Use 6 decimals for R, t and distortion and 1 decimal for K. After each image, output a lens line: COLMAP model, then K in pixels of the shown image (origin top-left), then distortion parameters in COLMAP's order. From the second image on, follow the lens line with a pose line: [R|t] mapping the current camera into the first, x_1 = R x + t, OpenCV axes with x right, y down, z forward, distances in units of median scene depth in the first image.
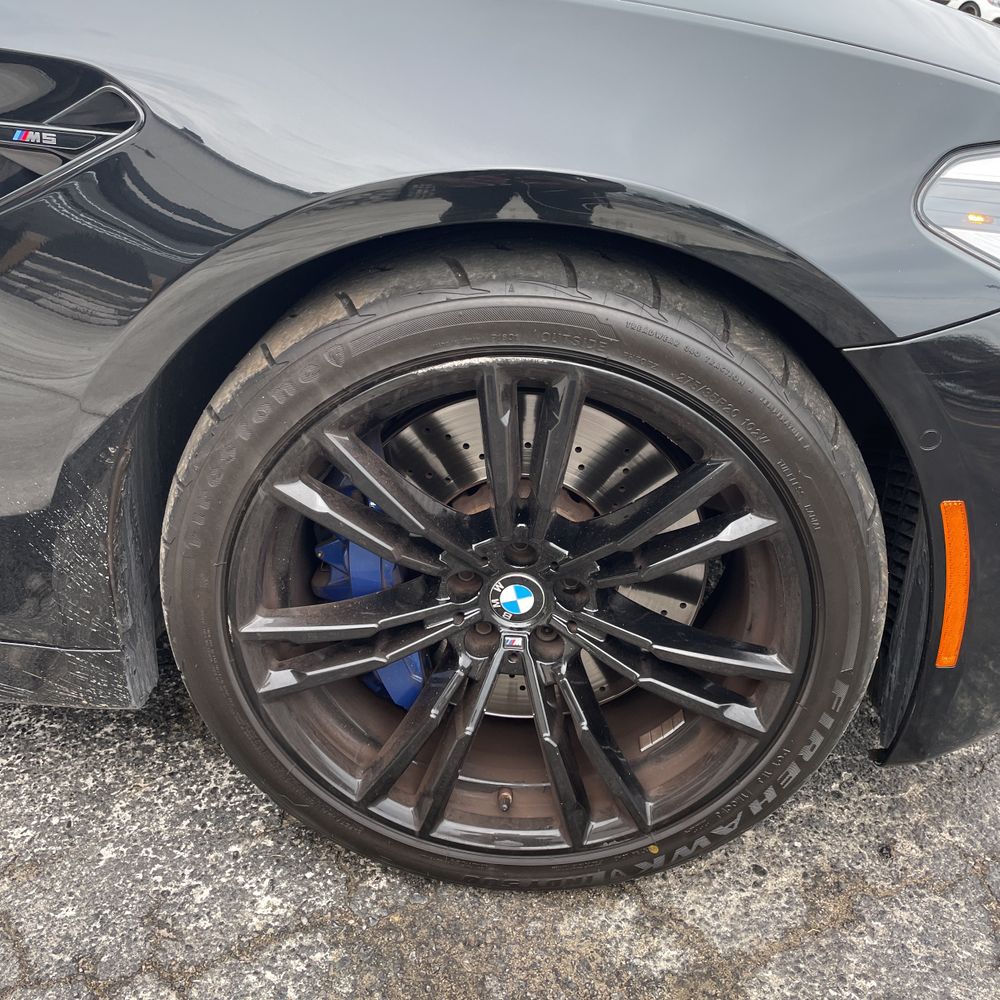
lens RADIAL K [[1014.5, 0, 494.1], [0, 1014.5, 483.7], [0, 0, 1]] dist [0.027208, 0.000000]
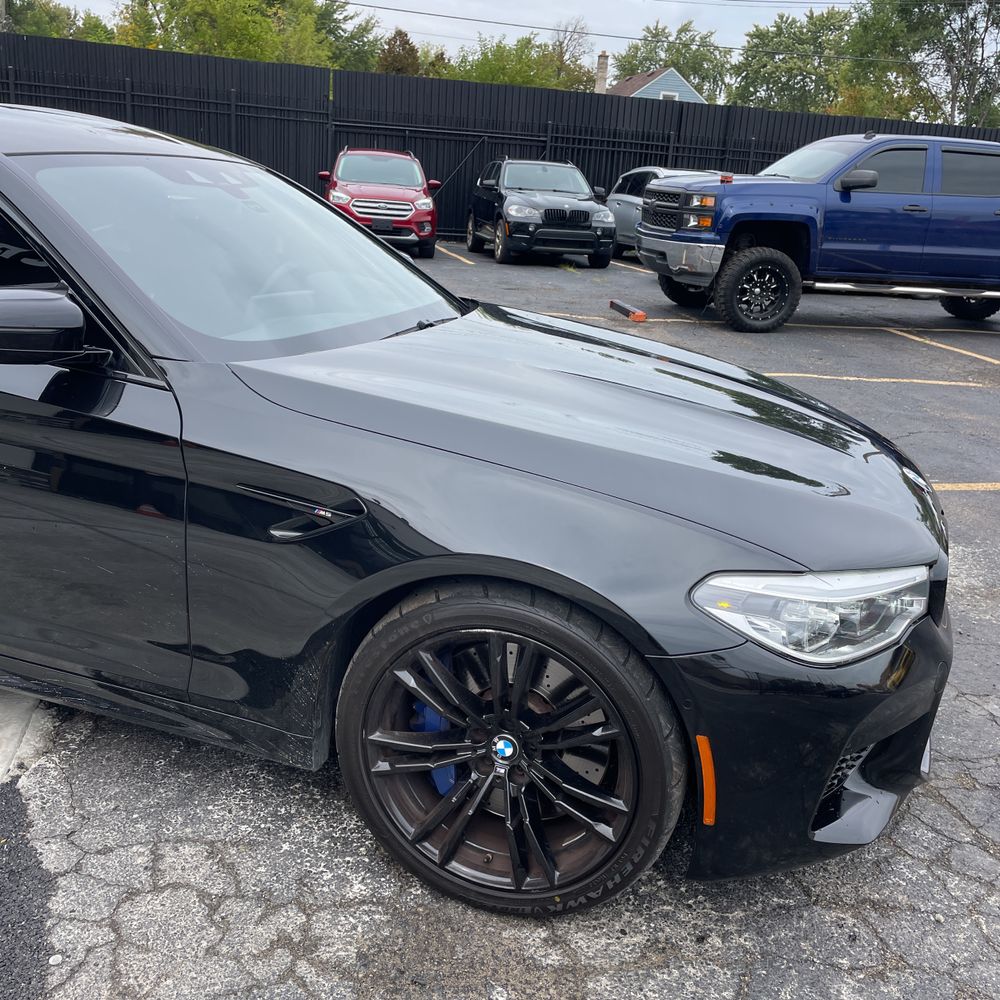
lens RADIAL K [[1014.5, 0, 510.8], [0, 1014.5, 491.4], [0, 0, 1]] dist [0.027208, 0.000000]
pose [[0.969519, 0.135594, -0.204078, 0.349946], [-0.166307, 0.975839, -0.141705, -0.089967], [0.179933, 0.171325, 0.968644, -0.940468]]
